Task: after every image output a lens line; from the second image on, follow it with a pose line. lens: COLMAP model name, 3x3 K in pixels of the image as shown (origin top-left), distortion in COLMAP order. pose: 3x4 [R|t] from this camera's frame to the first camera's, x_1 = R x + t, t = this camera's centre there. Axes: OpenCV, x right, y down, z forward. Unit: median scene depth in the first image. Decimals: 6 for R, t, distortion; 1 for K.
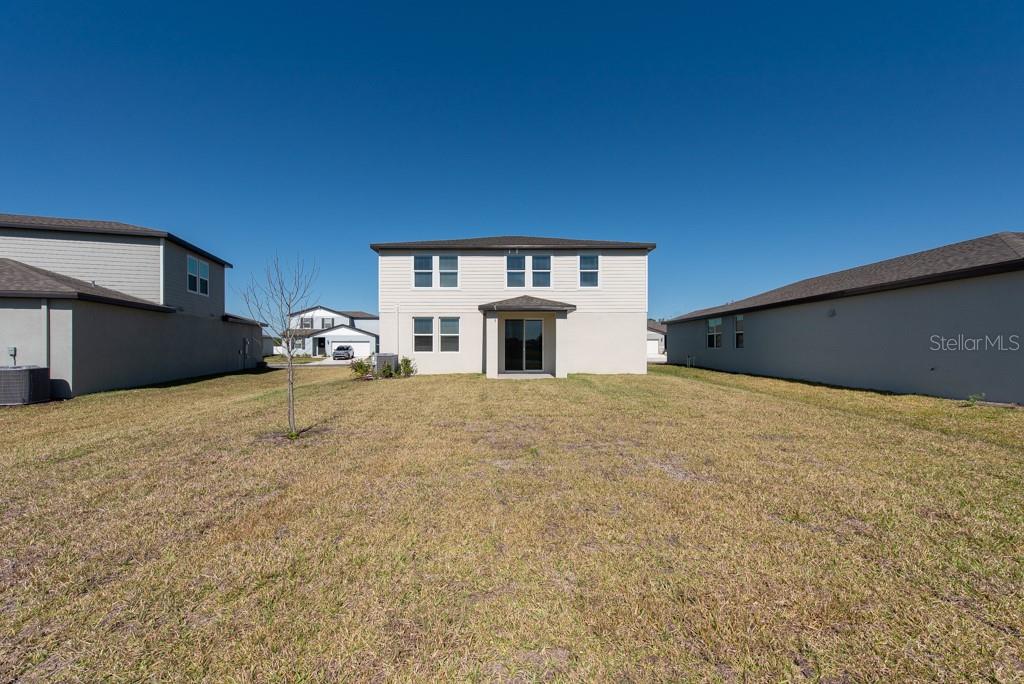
lens RADIAL K [[382.1, 0, 505.6], [0, 382.1, 343.2], [0, 0, 1]] dist [-0.000502, -0.000080]
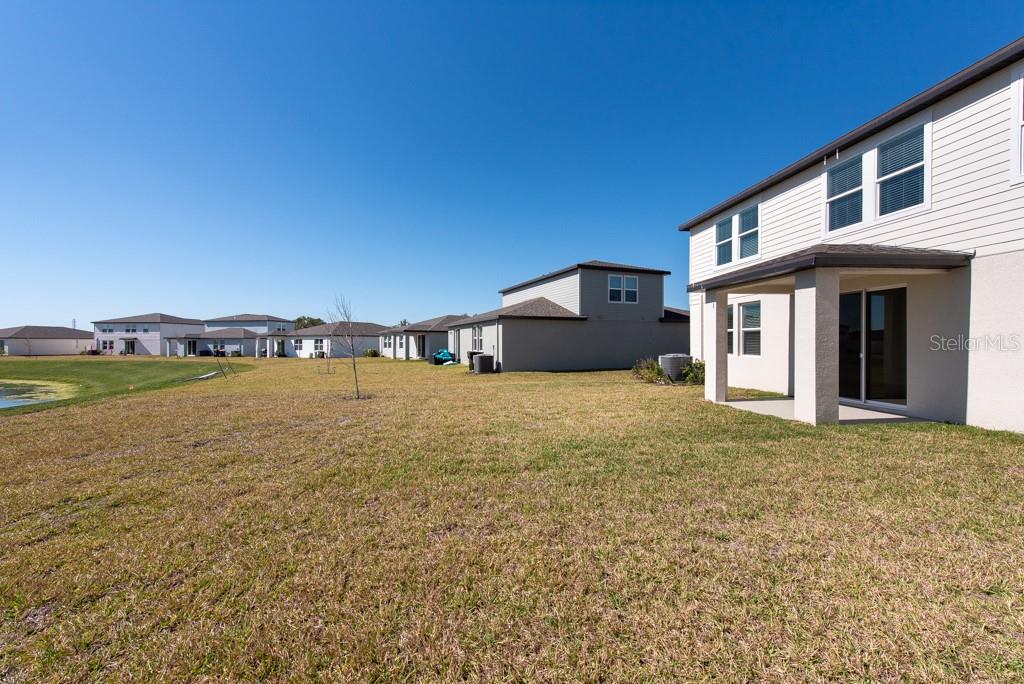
lens RADIAL K [[382.1, 0, 505.6], [0, 382.1, 343.2], [0, 0, 1]] dist [-0.000502, -0.000080]
pose [[0.118172, 0.004313, -0.992984, 0.458452], [0.006638, 0.999965, 0.005133, -0.004404], [0.992971, -0.007198, 0.118140, 0.507985]]
